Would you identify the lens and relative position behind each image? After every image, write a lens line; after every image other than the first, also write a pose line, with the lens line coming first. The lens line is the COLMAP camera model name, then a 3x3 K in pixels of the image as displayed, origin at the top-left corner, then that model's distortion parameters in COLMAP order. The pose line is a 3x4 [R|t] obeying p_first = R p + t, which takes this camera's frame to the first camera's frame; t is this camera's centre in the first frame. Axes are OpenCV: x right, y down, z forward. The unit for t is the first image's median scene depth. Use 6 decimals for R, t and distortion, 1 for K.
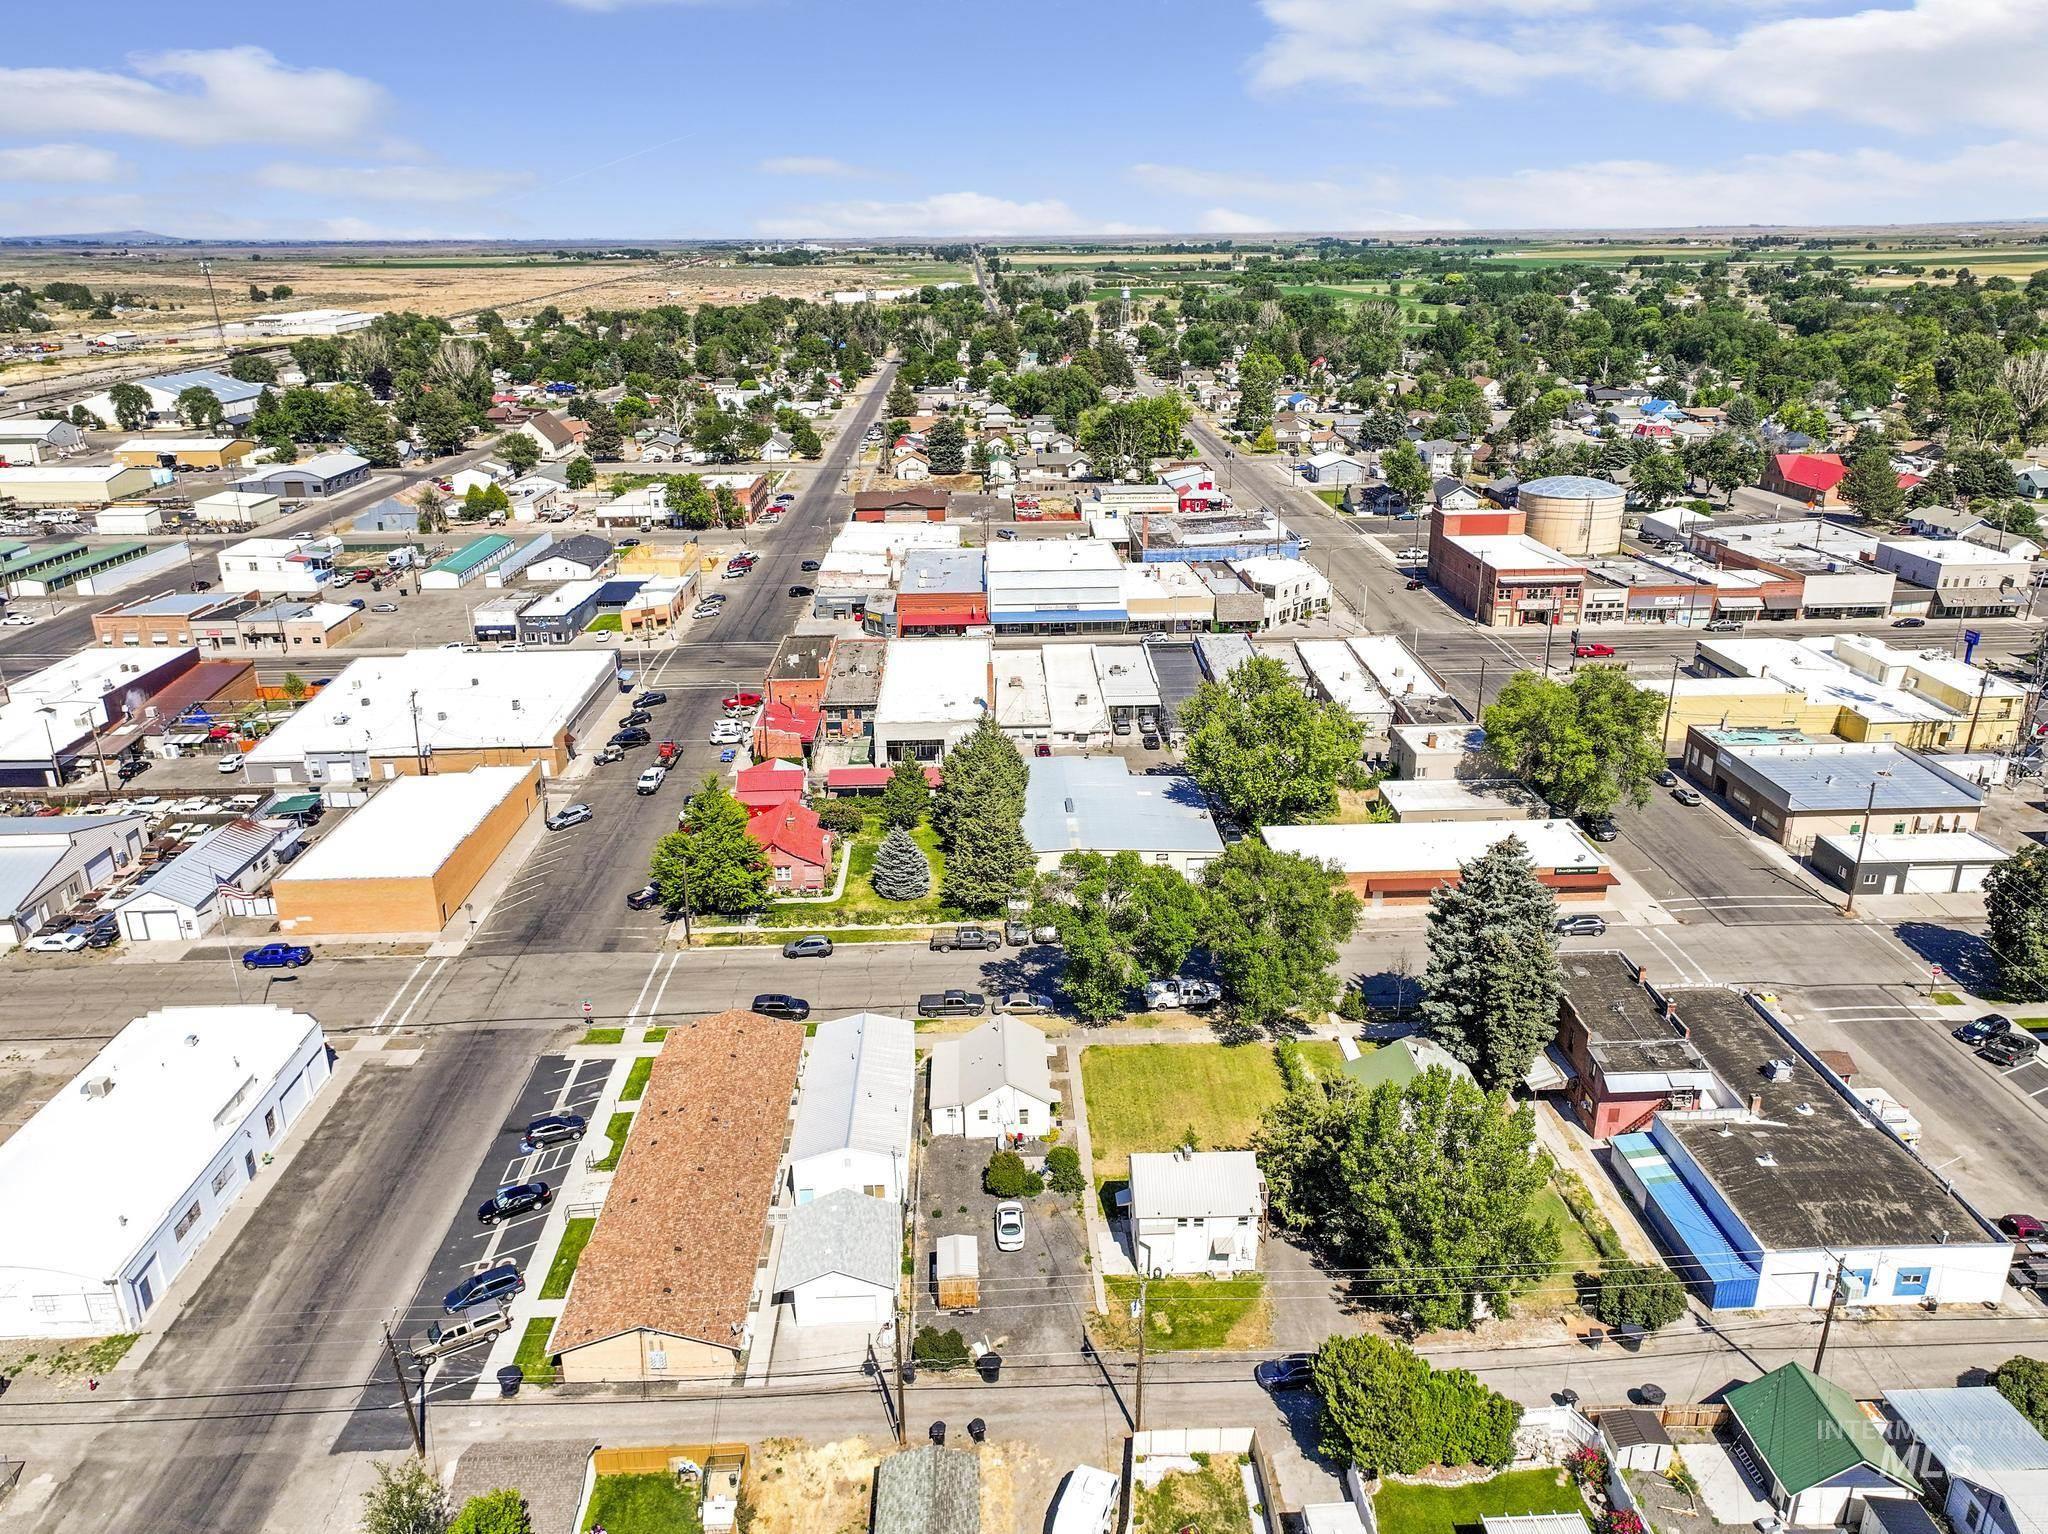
lens RADIAL K [[1458.6, 0, 1025.1], [0, 1458.6, 752.7], [0, 0, 1]] dist [0.003867, 0.010542]
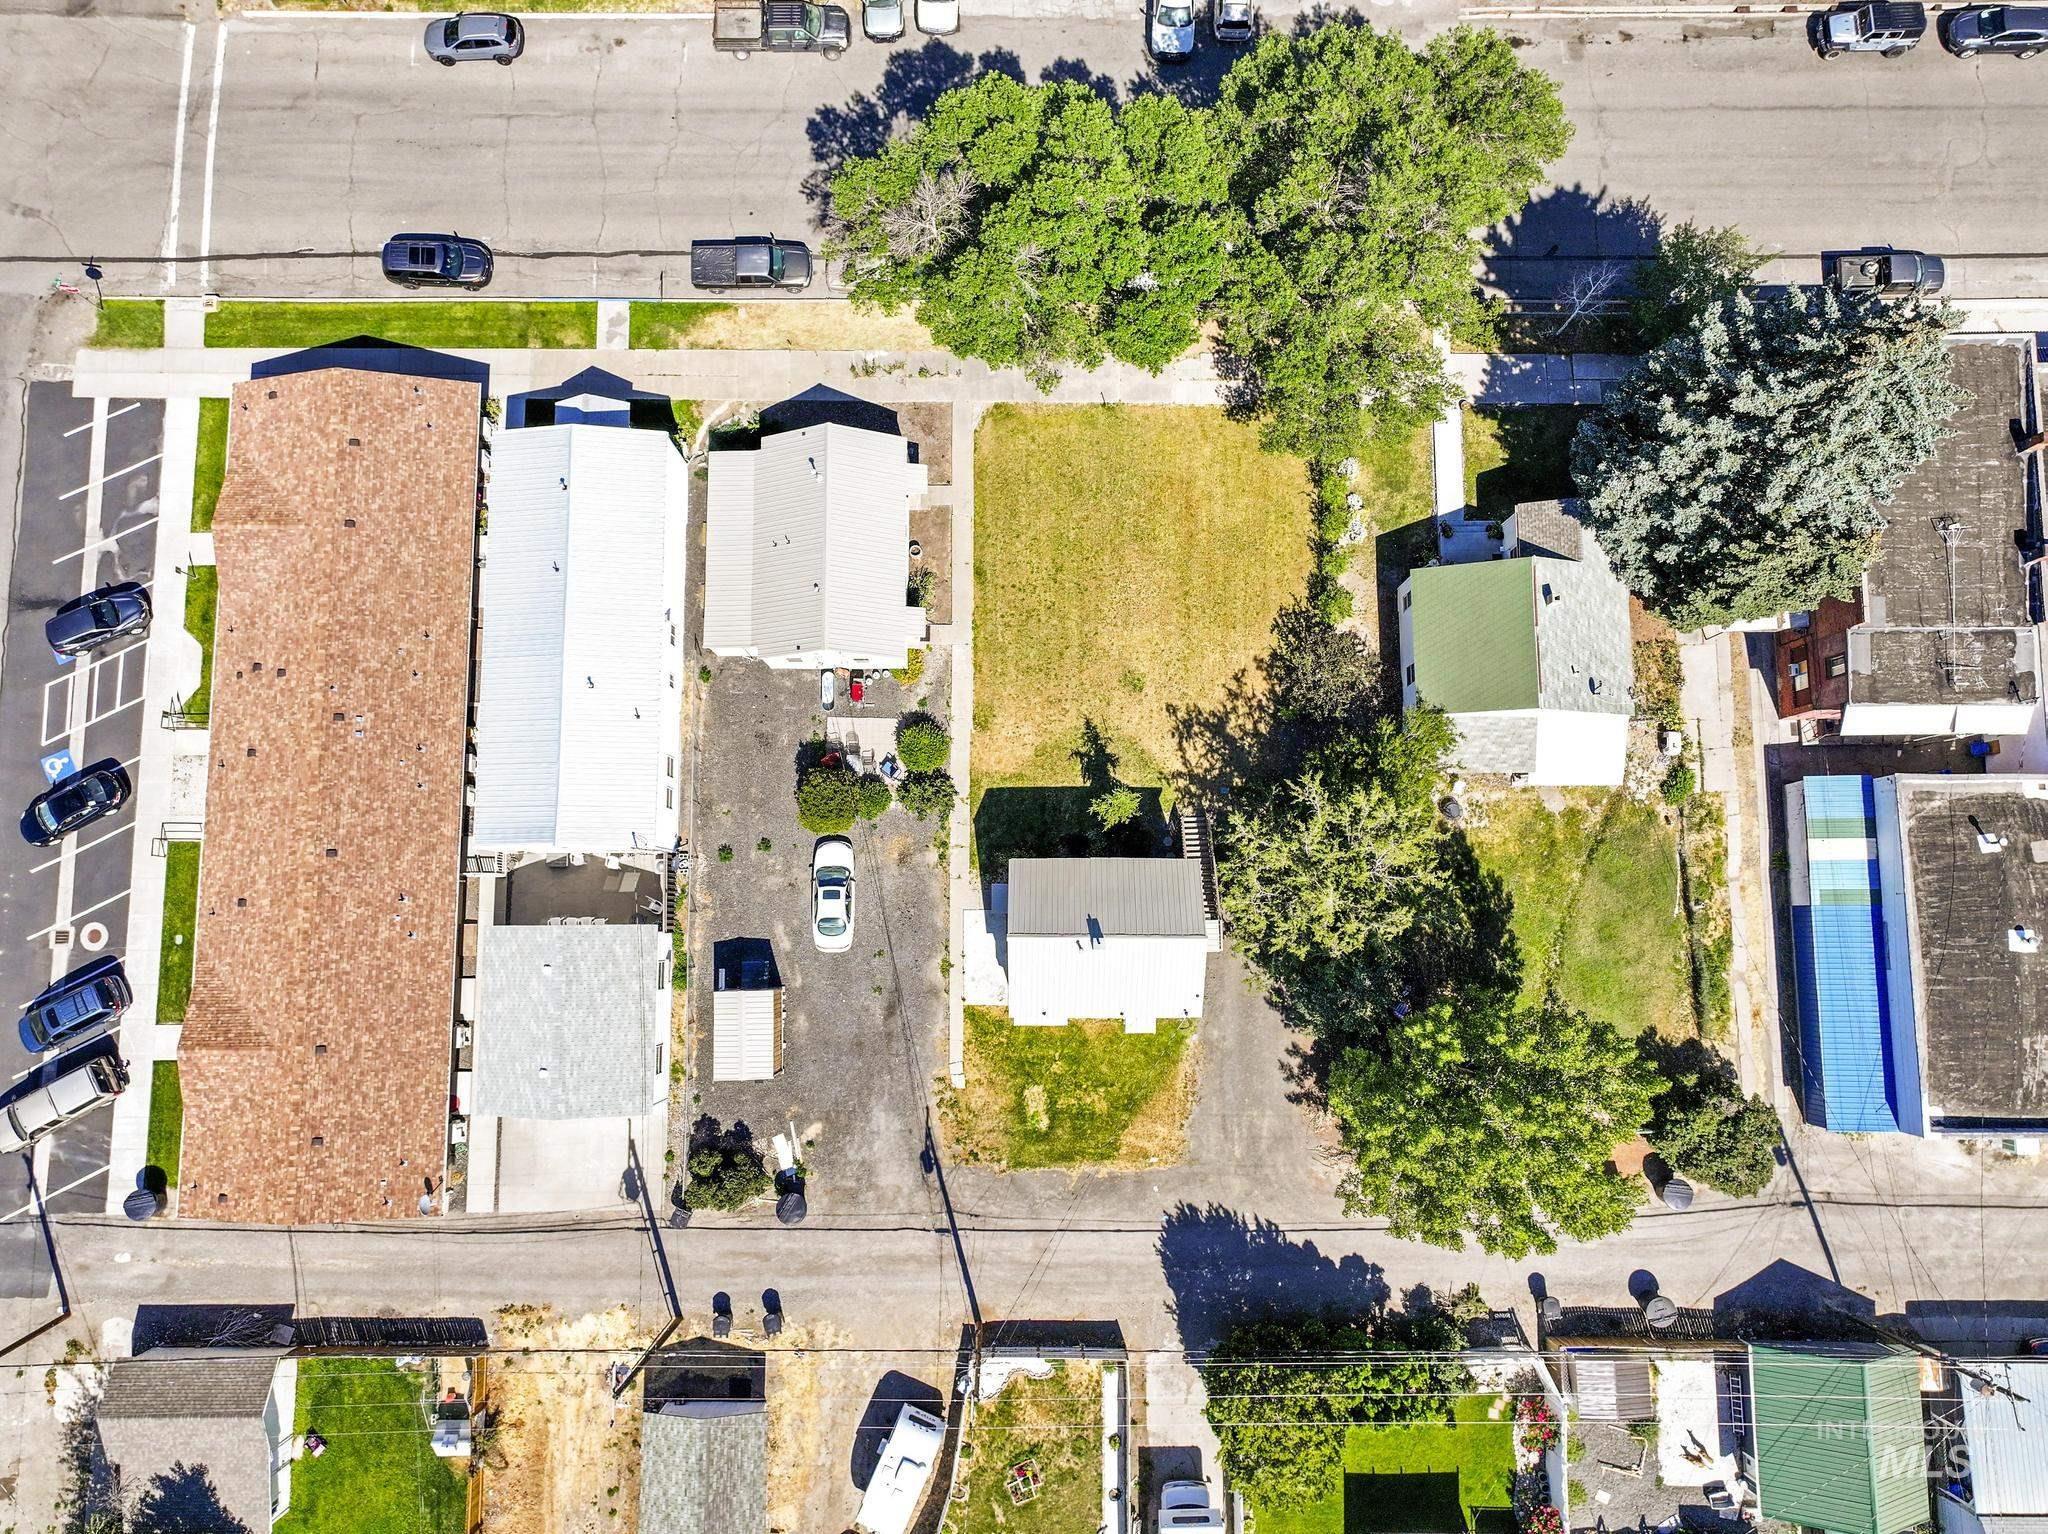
lens RADIAL K [[1458.6, 0, 1029.5], [0, 1458.6, 764.3], [0, 0, 1]] dist [0.003867, 0.010542]
pose [[0.999306, 0.036120, 0.009076, 0.050331], [-0.024221, 0.445156, 0.895125, -0.213758], [0.028292, -0.894724, 0.445722, 0.539251]]
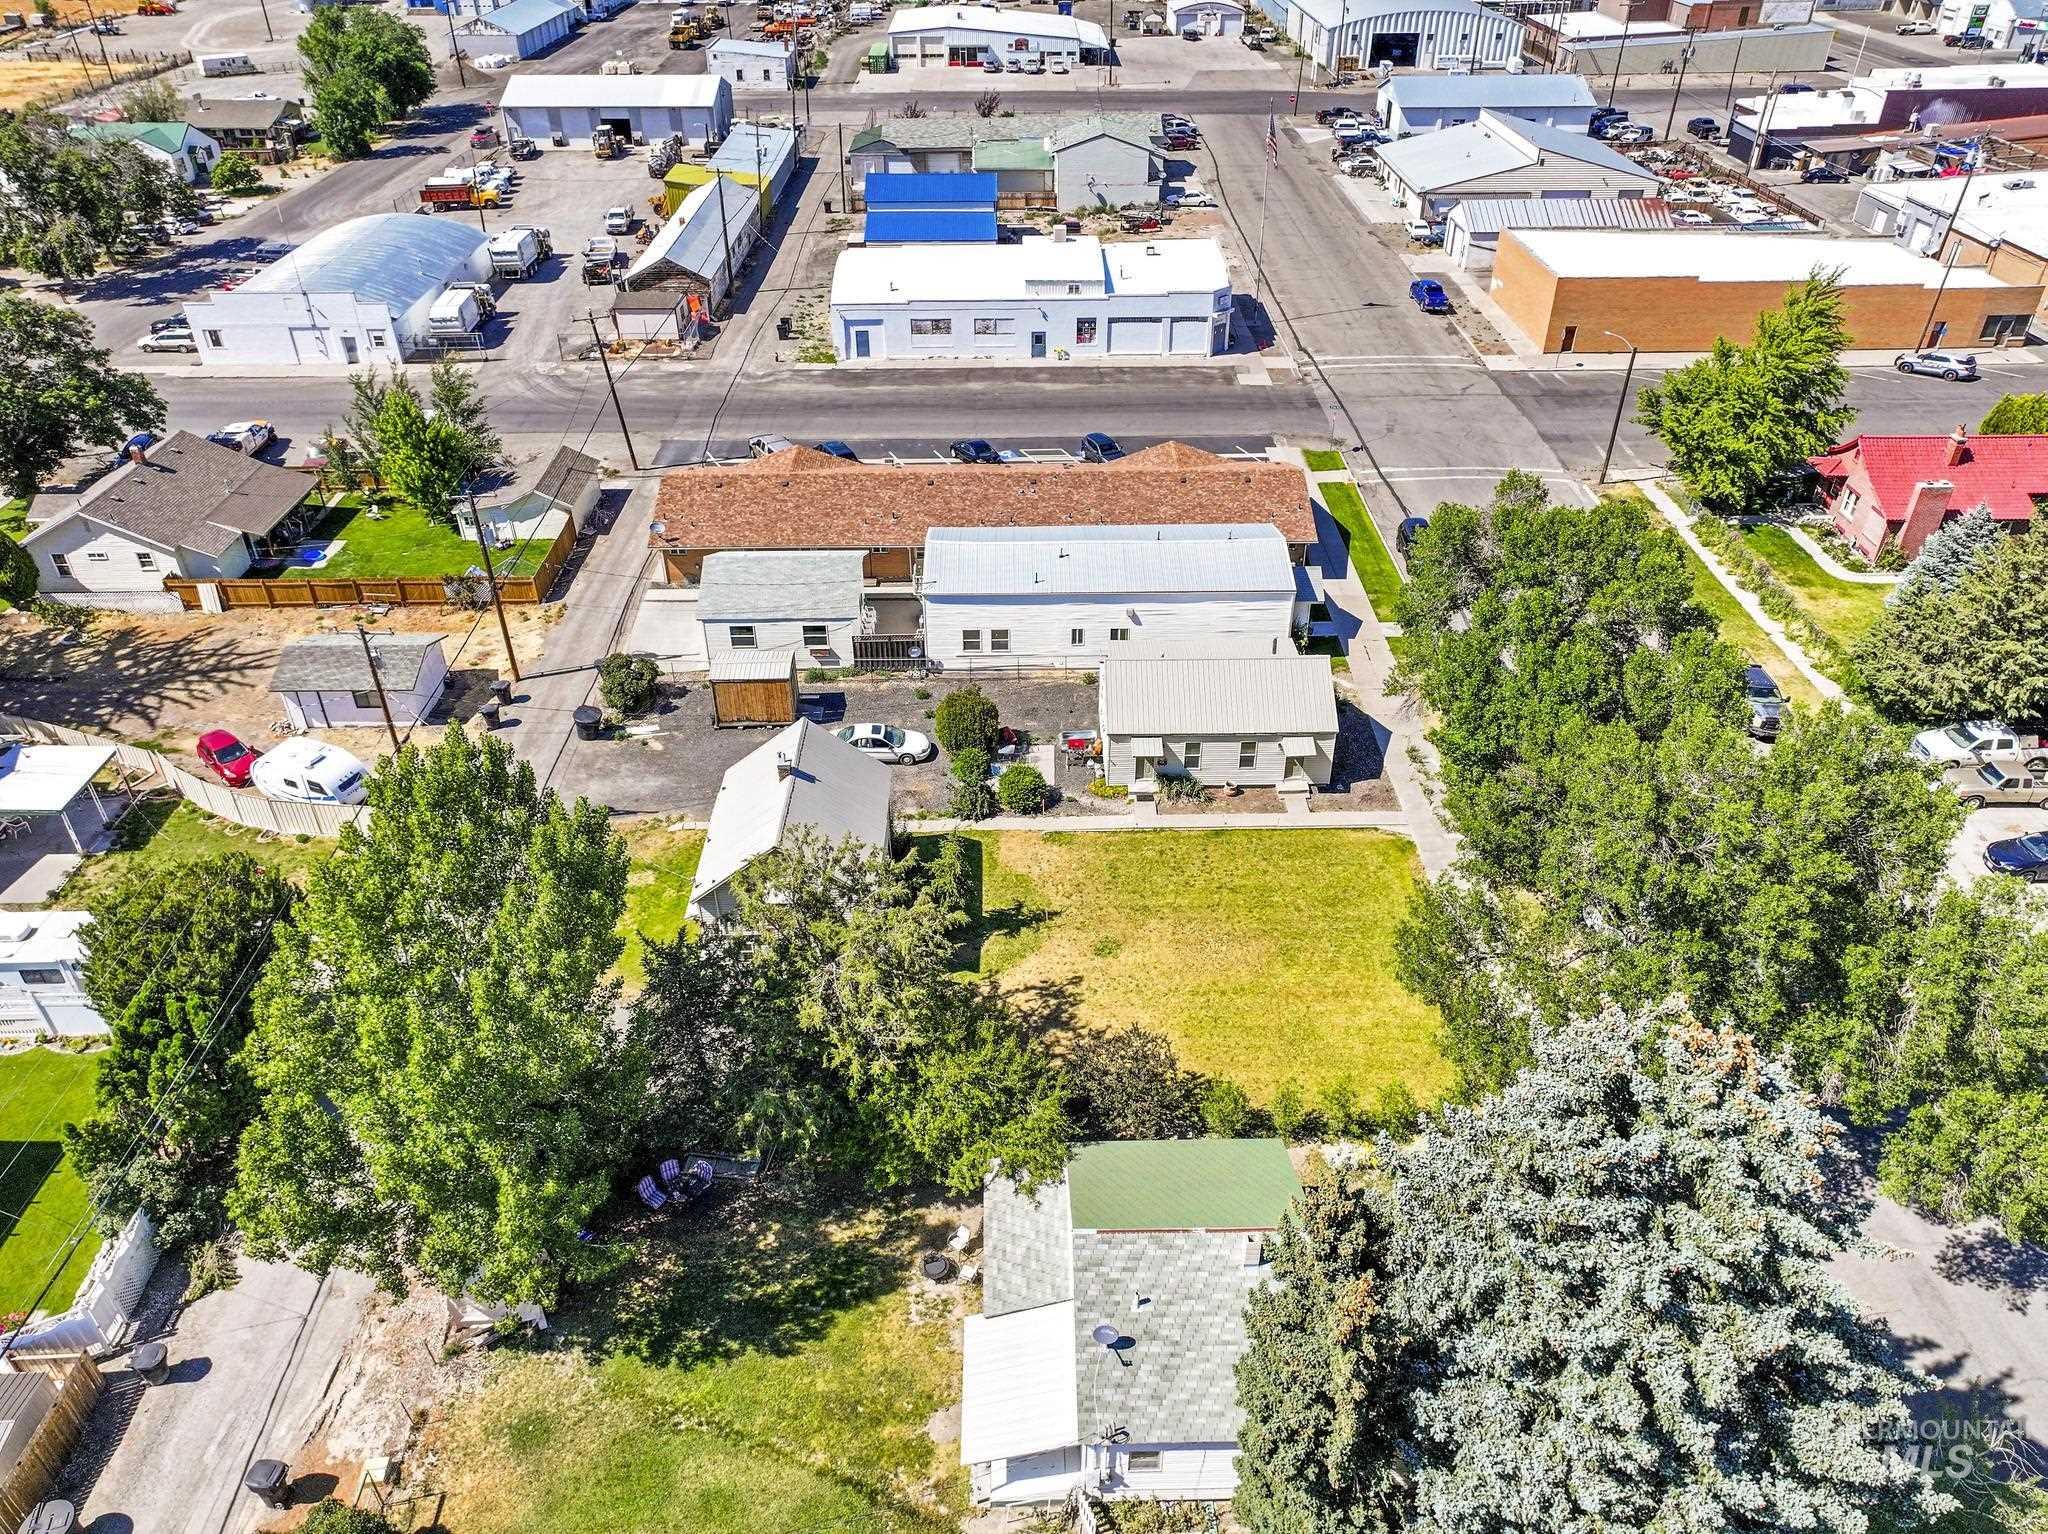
lens RADIAL K [[1458.6, 0, 1021.3], [0, 1458.6, 730.6], [0, 0, 1]] dist [0.003867, 0.010542]
pose [[-0.025245, 0.555822, -0.830918, 0.390555], [-0.332002, 0.779344, 0.531411, -0.046930], [0.942941, 0.289281, 0.164860, 0.674119]]
